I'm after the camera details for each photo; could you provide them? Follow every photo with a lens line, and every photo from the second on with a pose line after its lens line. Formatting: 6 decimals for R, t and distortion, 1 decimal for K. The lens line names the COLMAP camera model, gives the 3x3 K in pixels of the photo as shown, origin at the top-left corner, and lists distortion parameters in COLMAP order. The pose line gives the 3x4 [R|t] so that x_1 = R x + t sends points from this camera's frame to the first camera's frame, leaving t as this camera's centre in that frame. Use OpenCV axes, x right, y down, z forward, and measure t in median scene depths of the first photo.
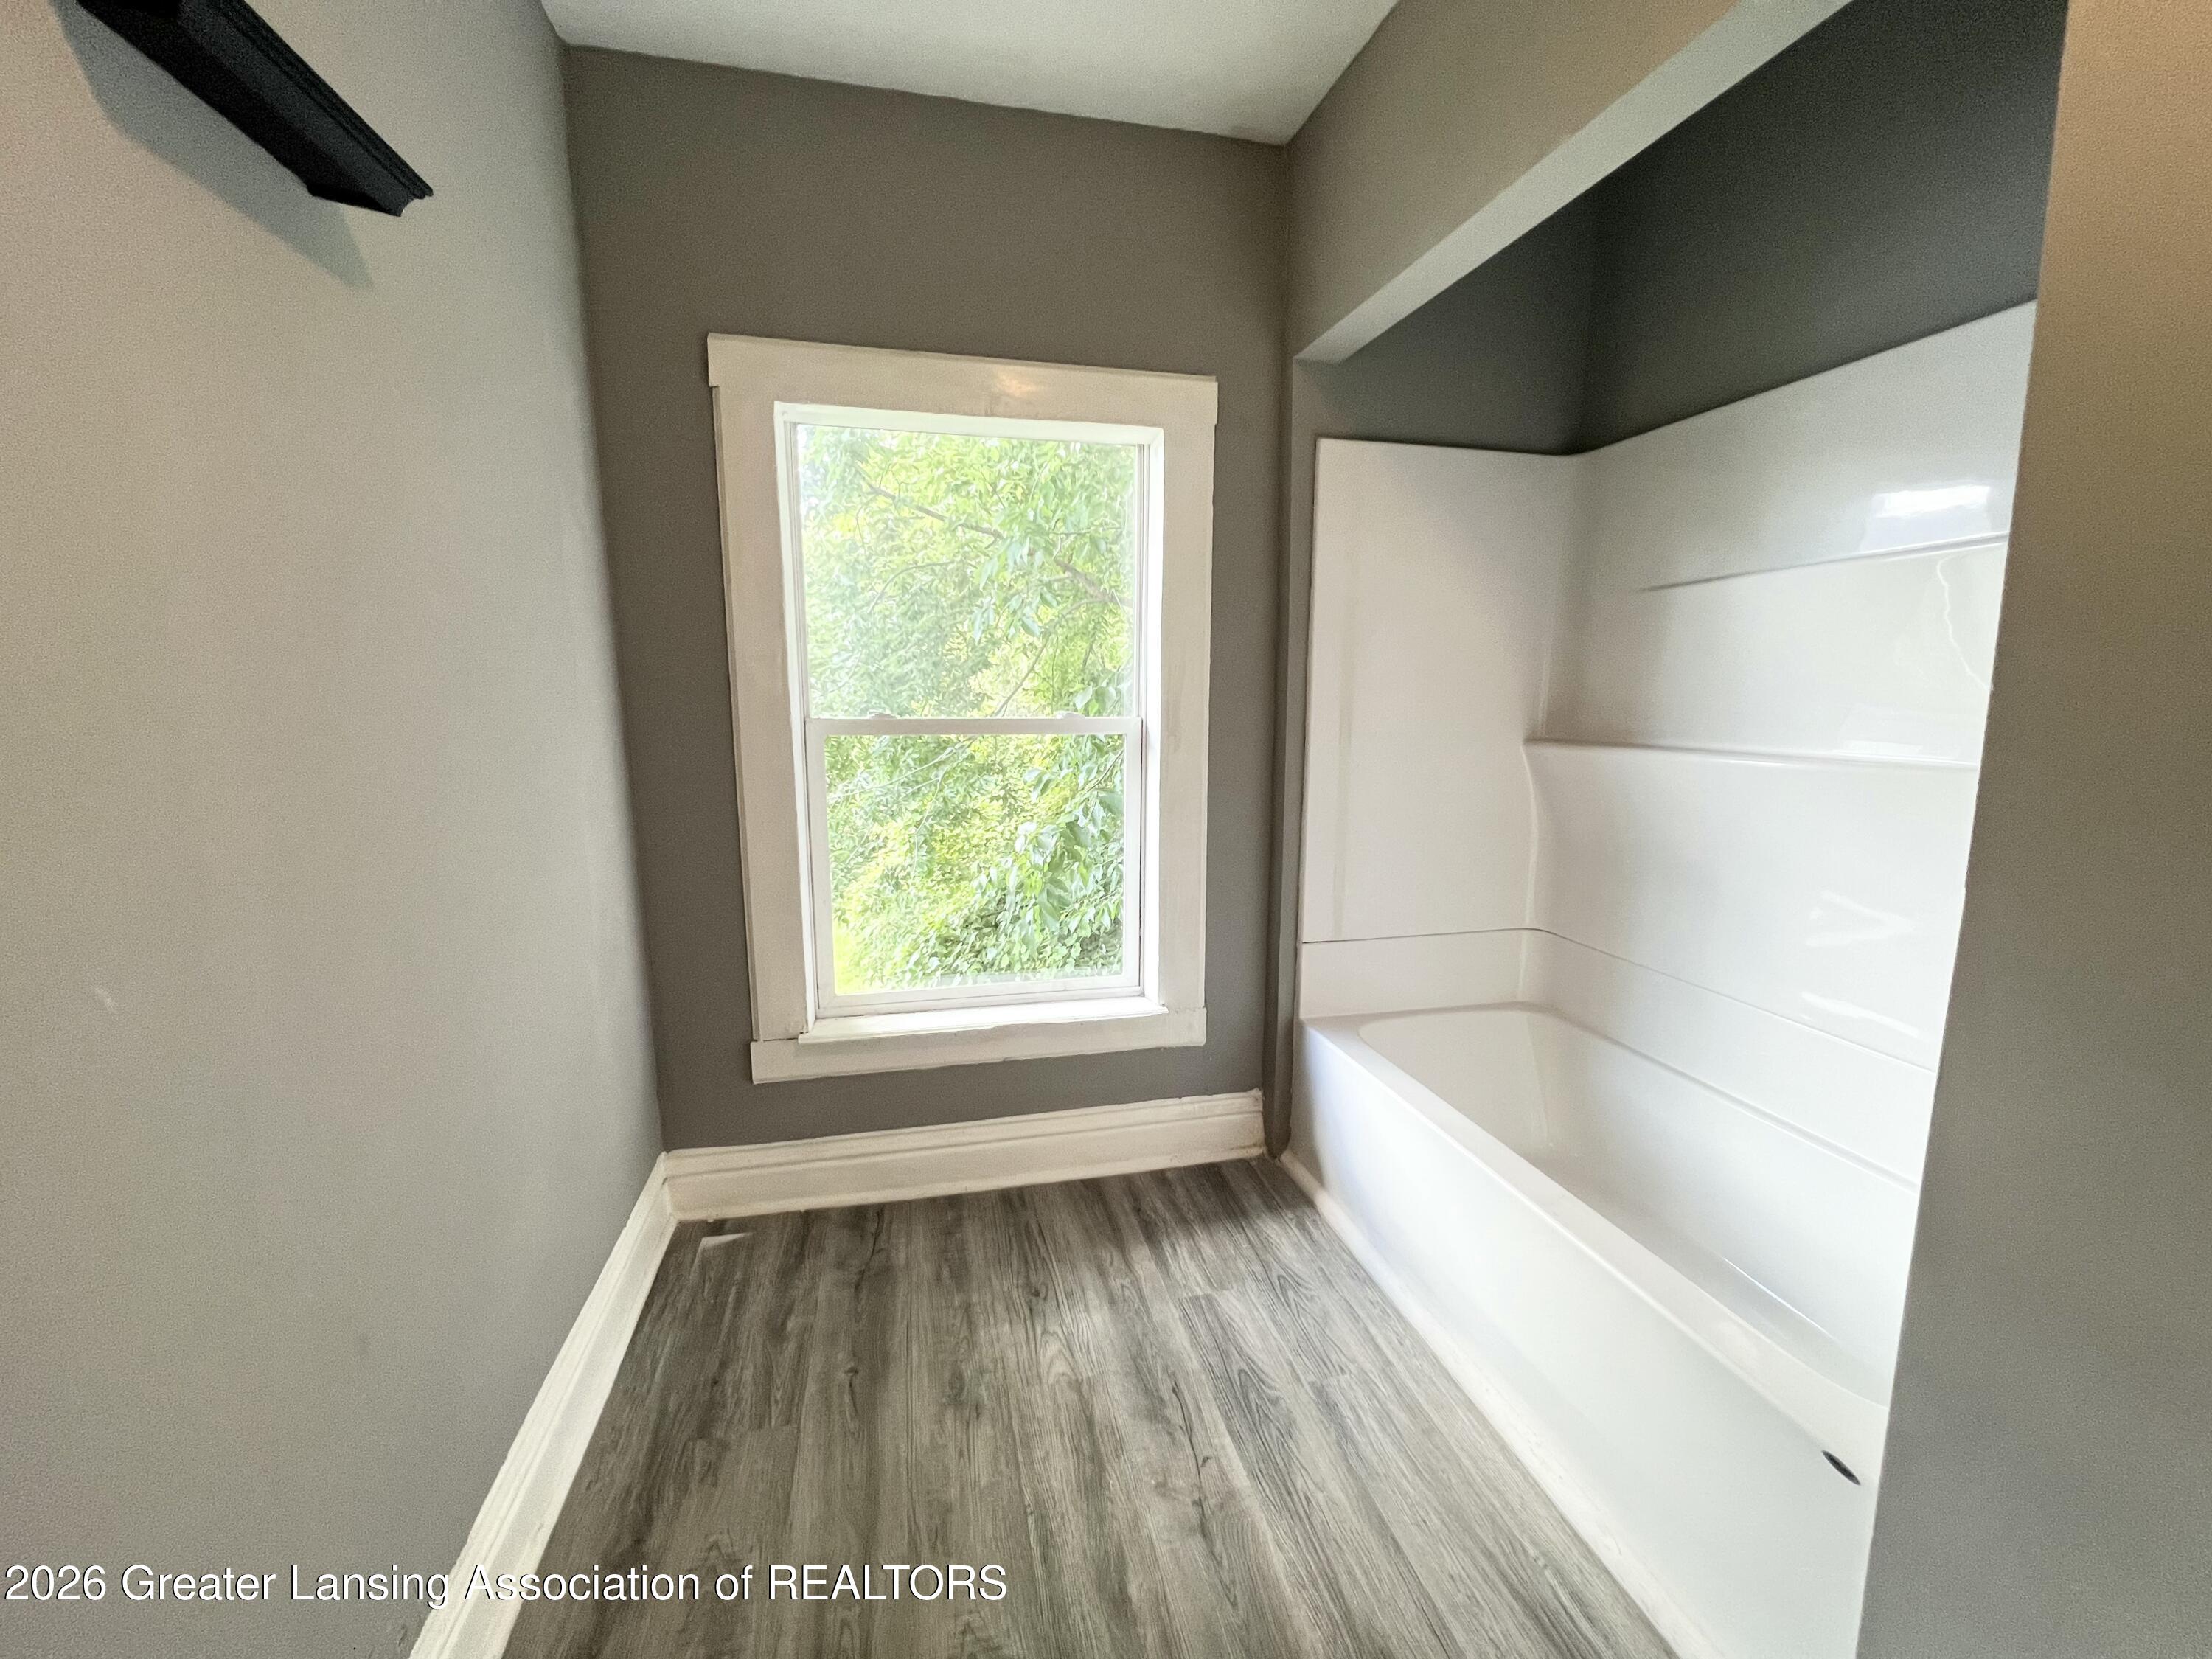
lens RADIAL K [[886.8, 0, 1105.6], [0, 886.8, 825.4], [0, 0, 1]] dist [-0.001225, 0.000048]
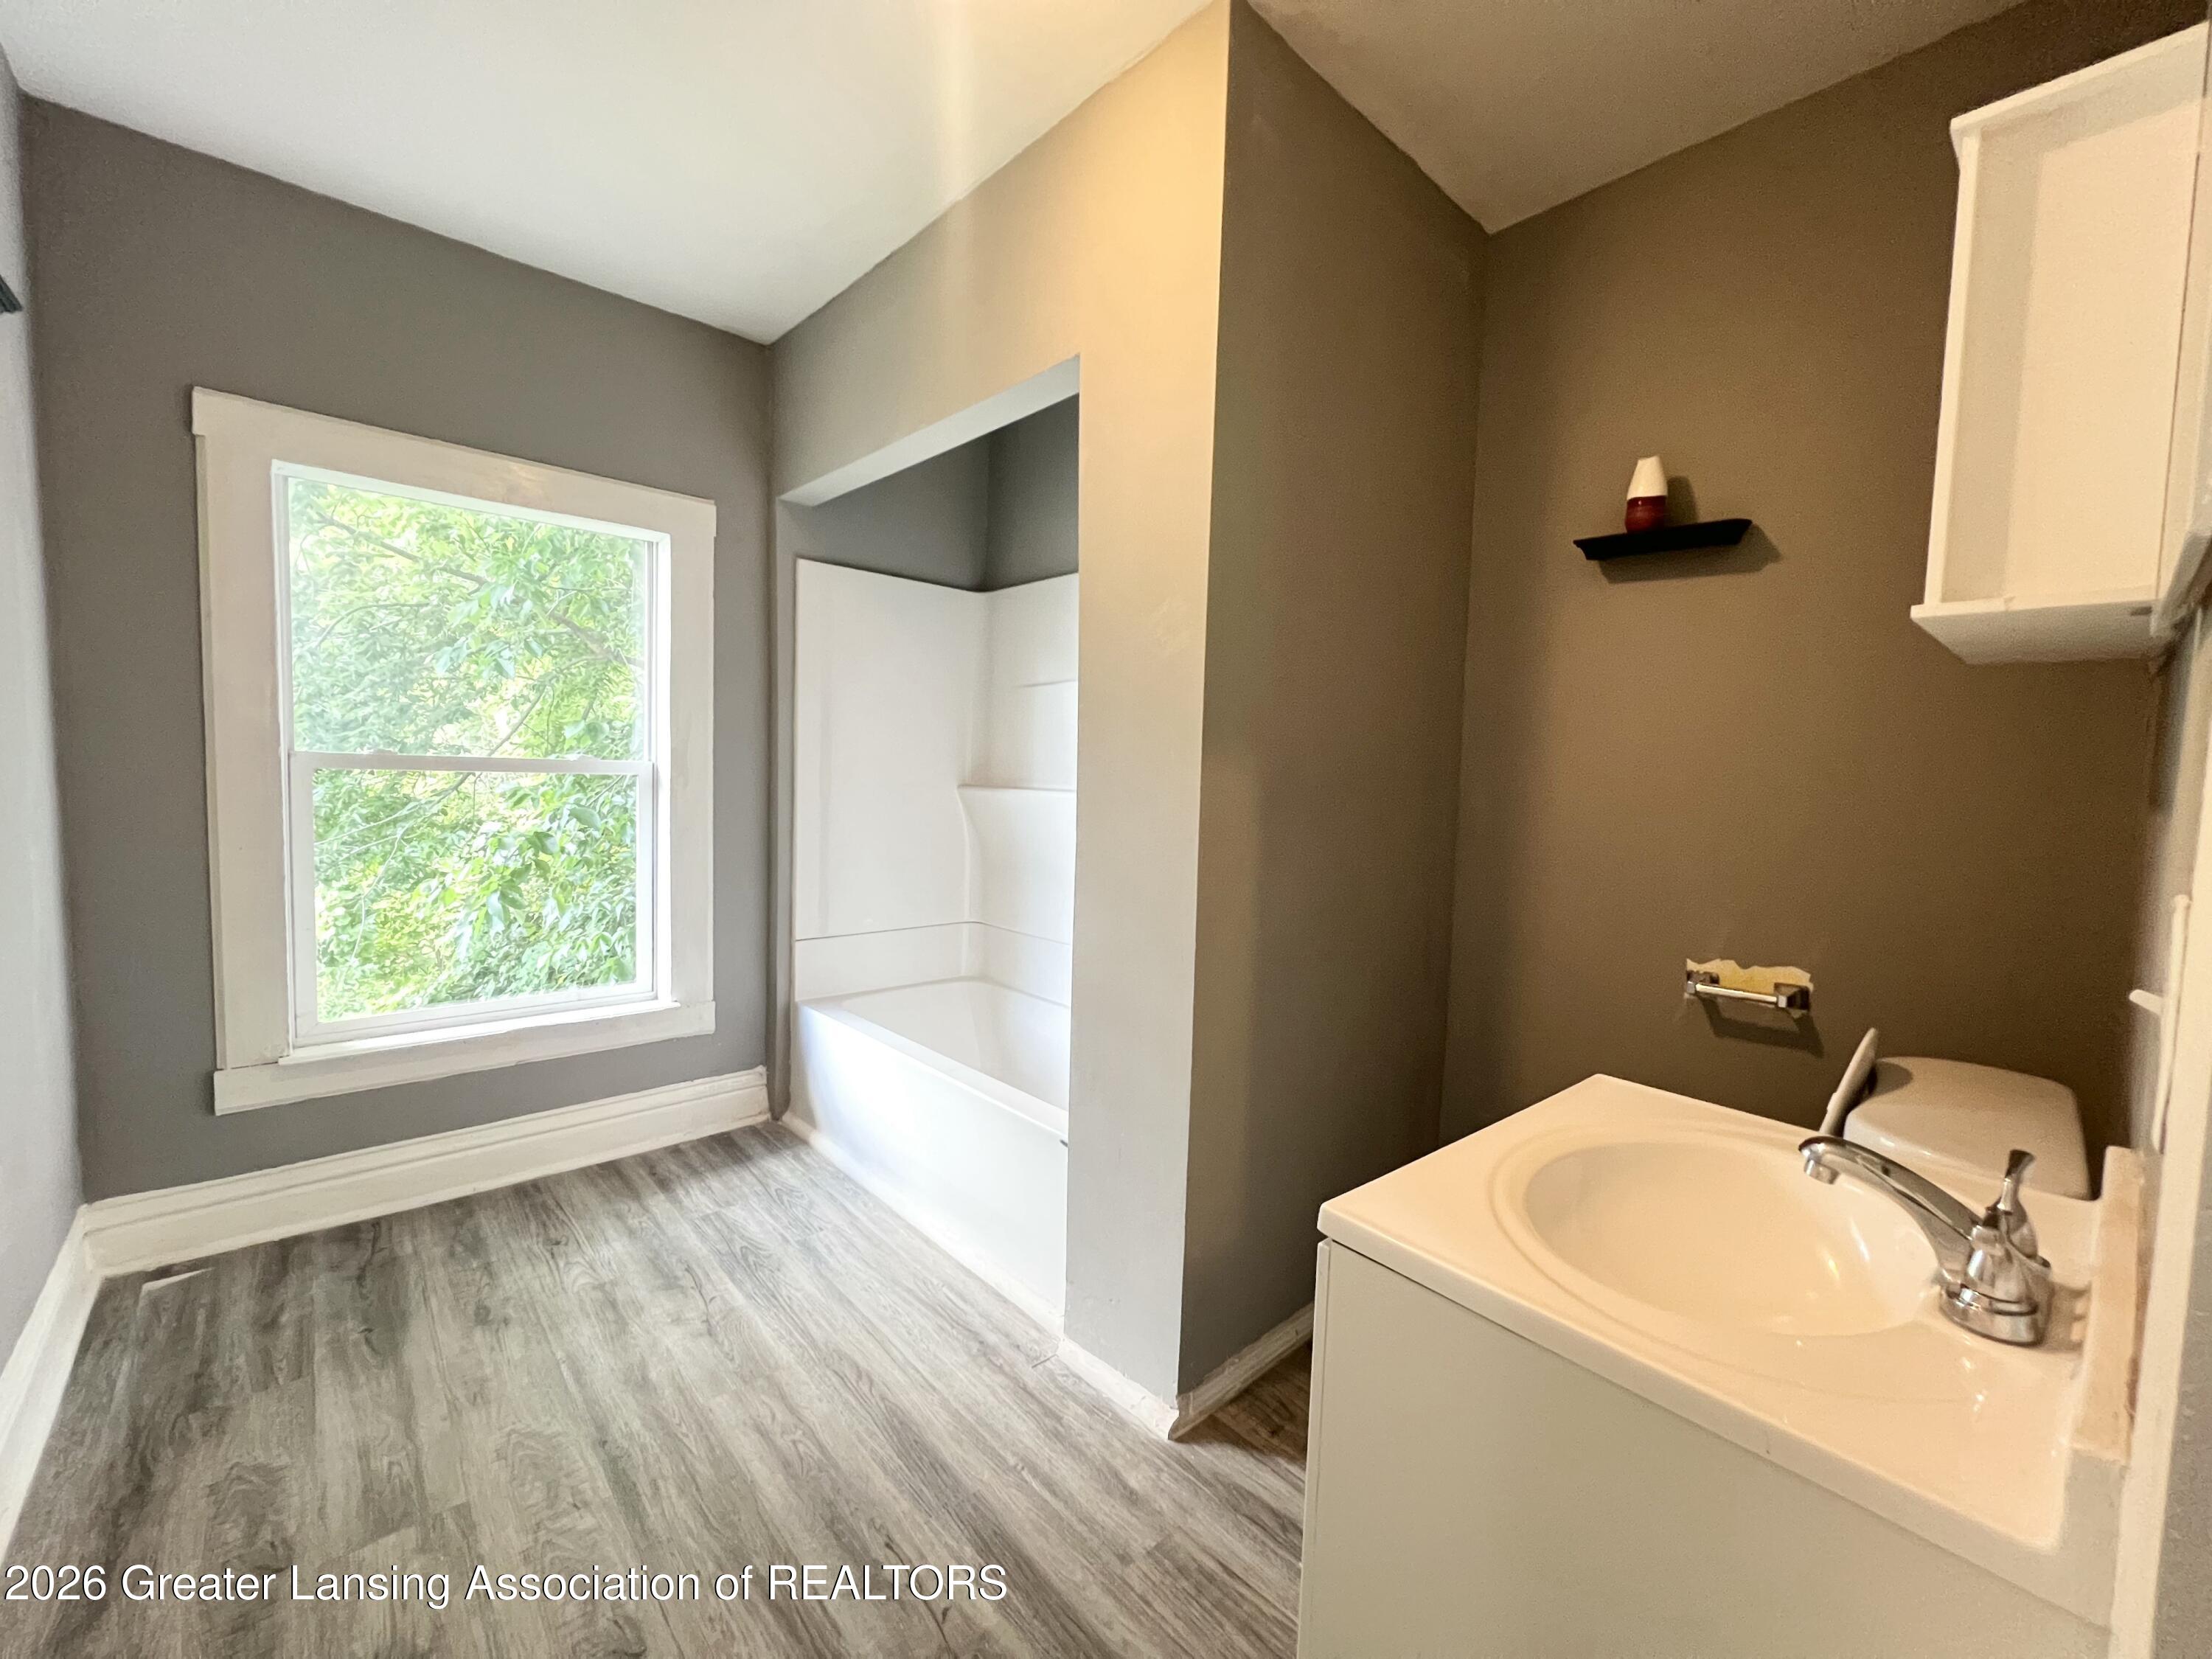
lens RADIAL K [[886.8, 0, 1105.6], [0, 886.8, 825.4], [0, 0, 1]] dist [-0.001225, 0.000048]
pose [[0.870739, -0.005086, 0.491720, -0.019524], [0.044887, 0.996594, -0.069178, 0.090525], [-0.489693, 0.082308, 0.868001, -0.402996]]
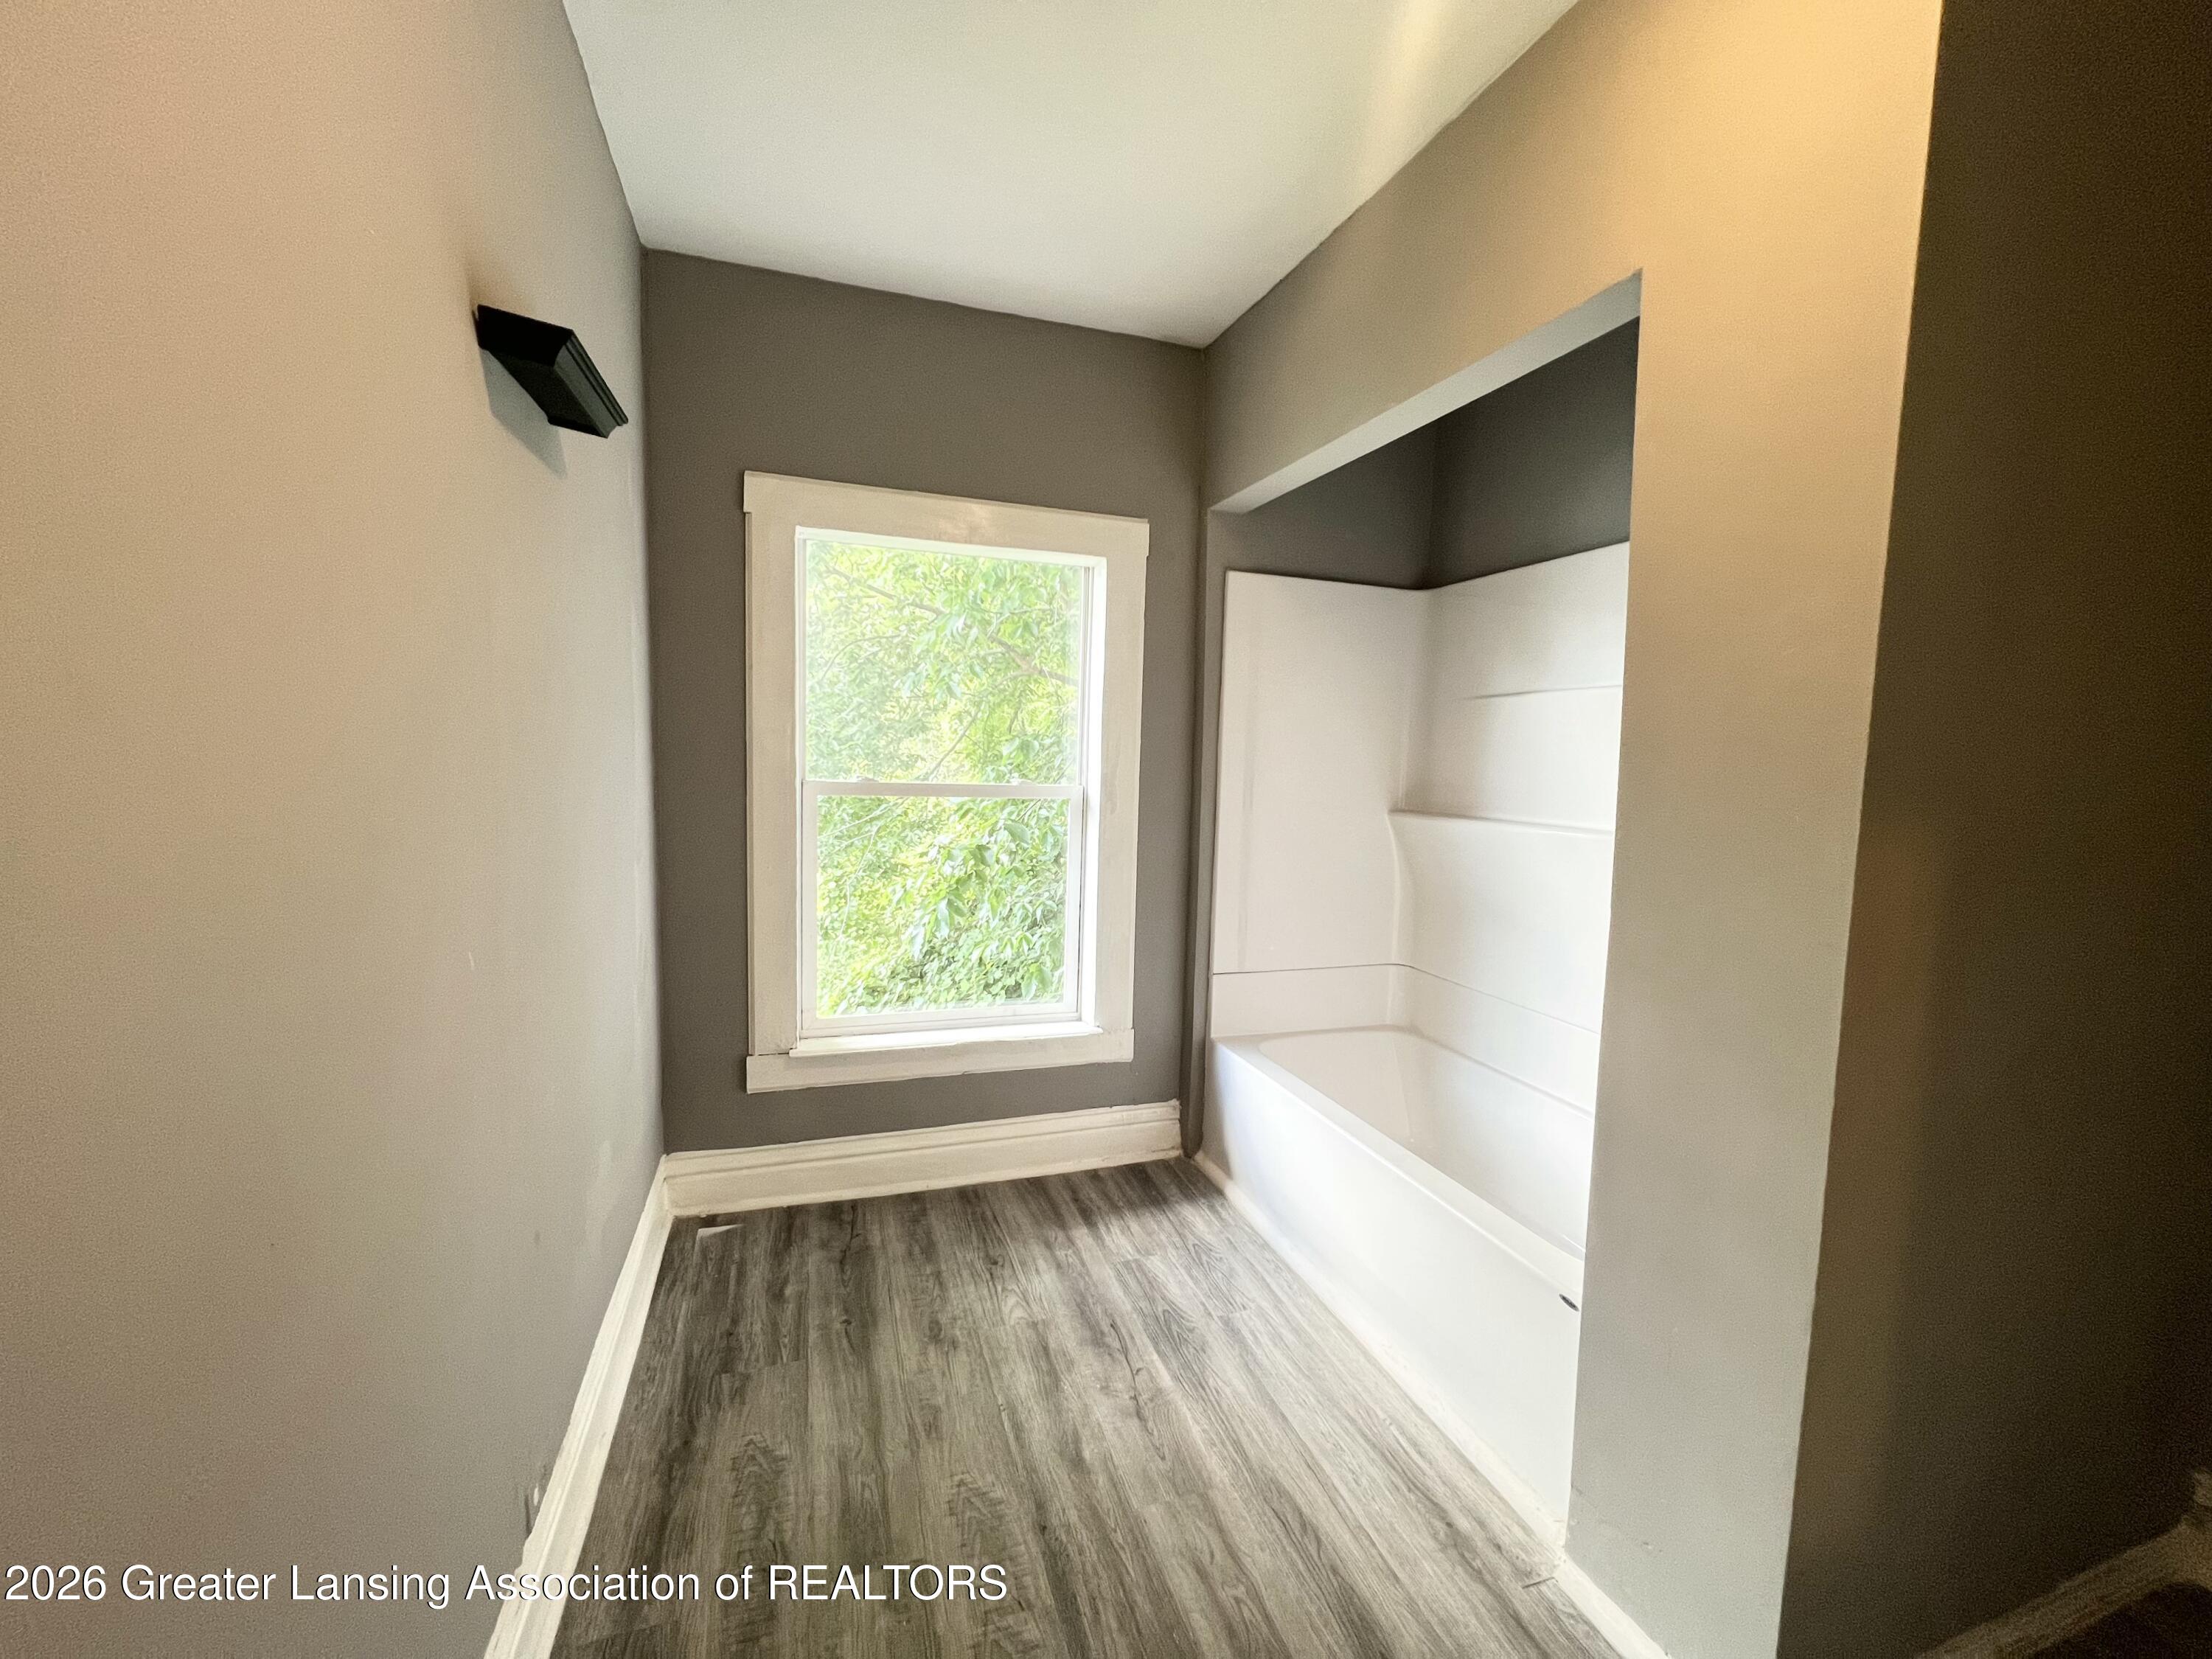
lens RADIAL K [[887.5, 0, 1103.9], [0, 887.5, 825.6], [0, 0, 1]] dist [-0.002957, -0.000191]
pose [[0.995043, 0.018553, 0.097703, -0.058296], [-0.011939, 0.997624, -0.067849, 0.017154], [-0.098730, 0.066346, 0.992900, -0.239568]]
